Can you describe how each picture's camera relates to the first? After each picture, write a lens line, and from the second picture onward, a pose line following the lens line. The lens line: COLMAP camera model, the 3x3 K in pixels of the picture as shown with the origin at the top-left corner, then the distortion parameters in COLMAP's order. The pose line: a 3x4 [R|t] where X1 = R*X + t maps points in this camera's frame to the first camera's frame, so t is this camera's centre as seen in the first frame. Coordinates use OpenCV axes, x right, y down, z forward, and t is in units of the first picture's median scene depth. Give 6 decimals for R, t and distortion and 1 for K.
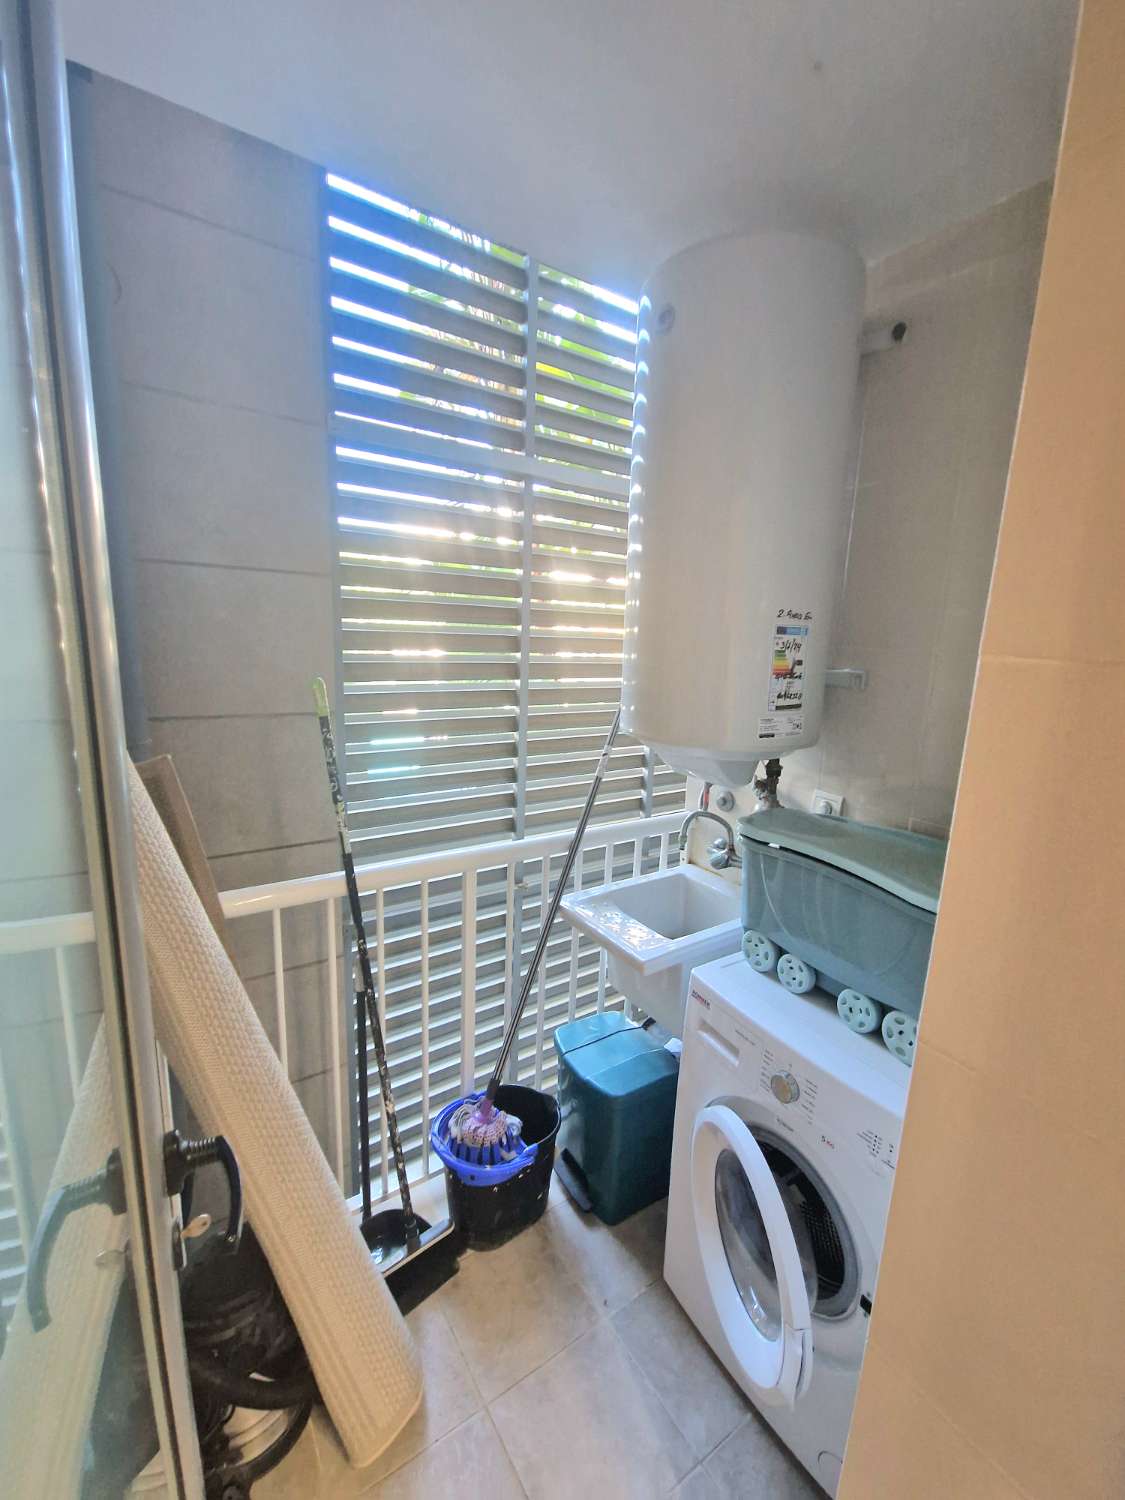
lens RADIAL K [[606.3, 0, 567.1], [0, 606.3, 745.8], [0, 0, 1]] dist [0.002740, -0.004781]
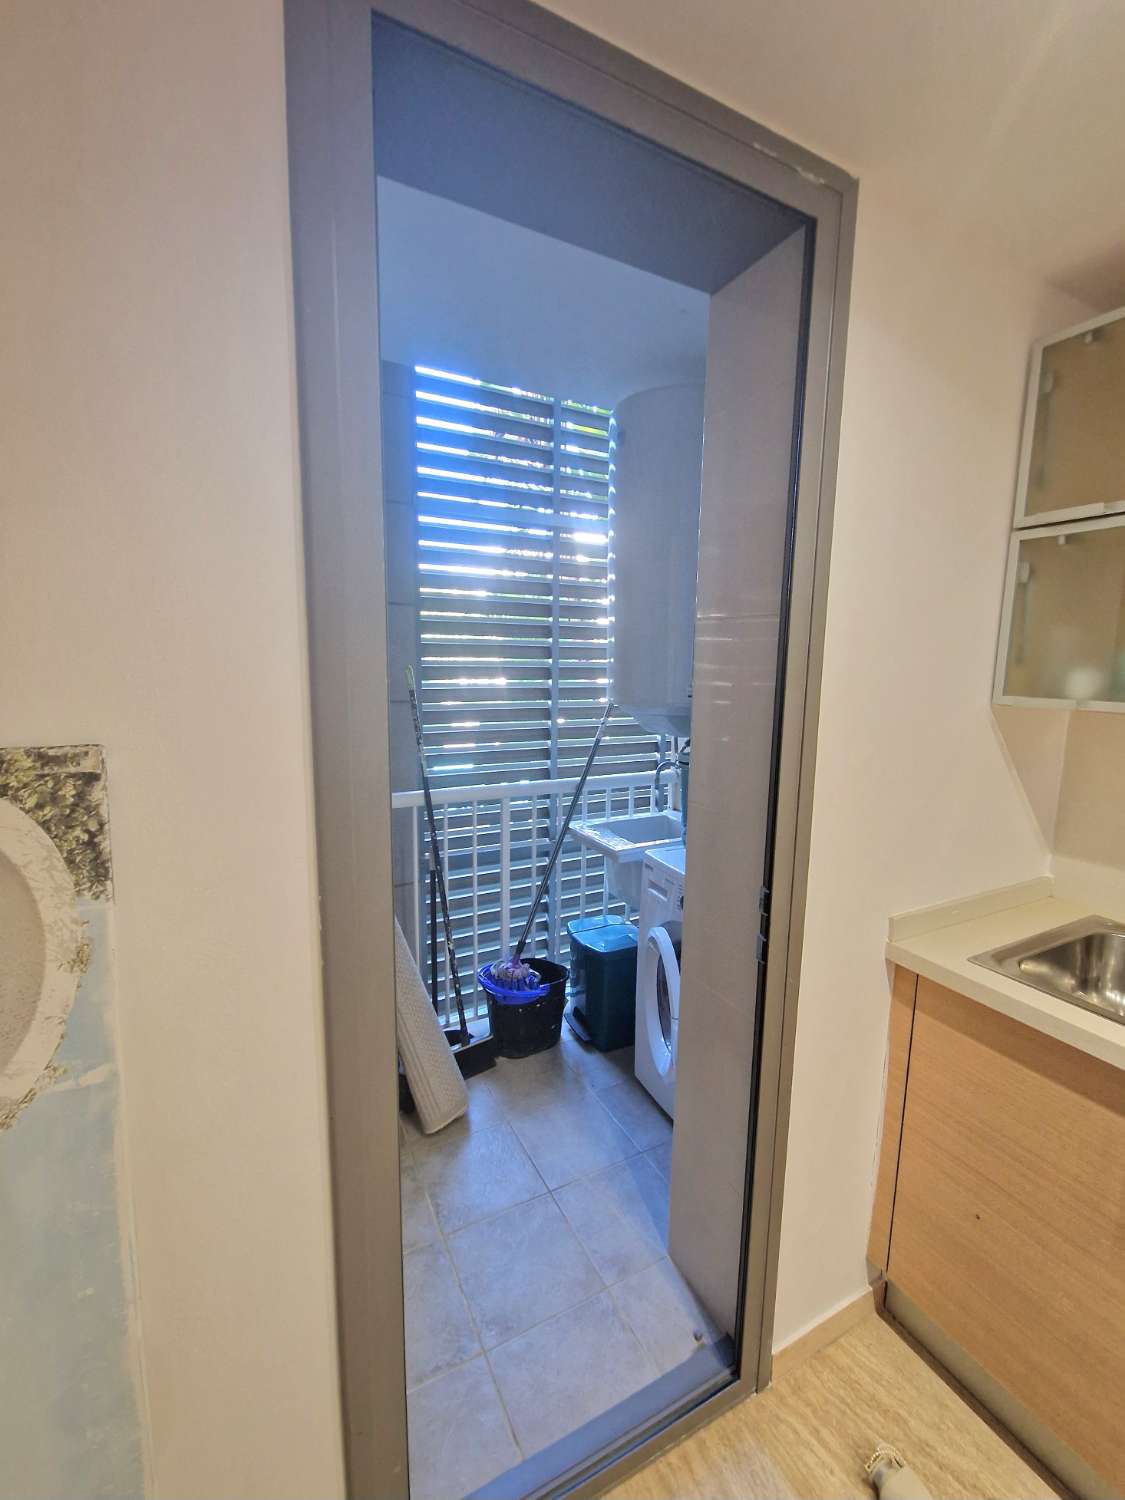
lens RADIAL K [[625.8, 0, 566.1], [0, 625.8, 749.6], [0, 0, 1]] dist [0.006172, -0.007922]
pose [[0.992928, -0.009960, -0.118304, 0.173304], [0.004029, 0.998728, -0.050265, 0.171590], [0.118654, 0.049433, 0.991704, -0.511581]]
